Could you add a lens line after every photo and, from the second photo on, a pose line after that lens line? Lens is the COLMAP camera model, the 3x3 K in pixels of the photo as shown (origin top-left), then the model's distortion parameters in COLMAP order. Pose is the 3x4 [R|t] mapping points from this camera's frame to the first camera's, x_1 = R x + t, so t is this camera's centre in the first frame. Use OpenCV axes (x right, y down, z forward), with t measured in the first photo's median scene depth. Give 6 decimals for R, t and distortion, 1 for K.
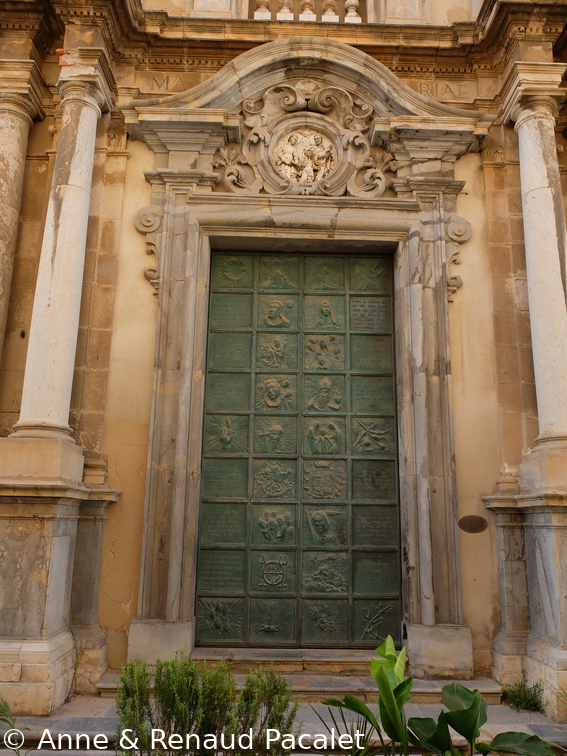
lens RADIAL K [[599.3, 0, 283.4], [0, 599.3, 377.9], [0, 0, 1]] dist [-0.024960, 0.004746]
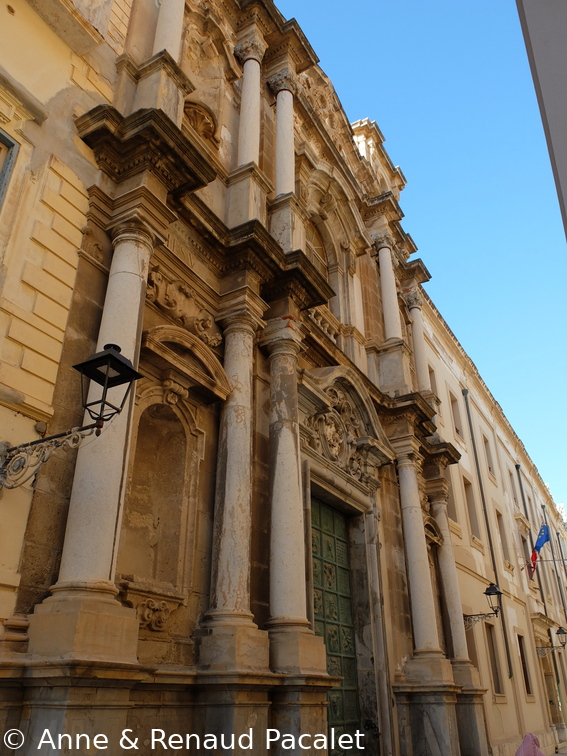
lens RADIAL K [[599.3, 0, 283.4], [0, 599.3, 378.0], [0, 0, 1]] dist [-0.024960, 0.004746]
pose [[0.516882, 0.387692, 0.763235, -1.301529], [-0.187634, 0.921199, -0.340861, 0.028932], [-0.835241, 0.032976, 0.548895, 0.279764]]
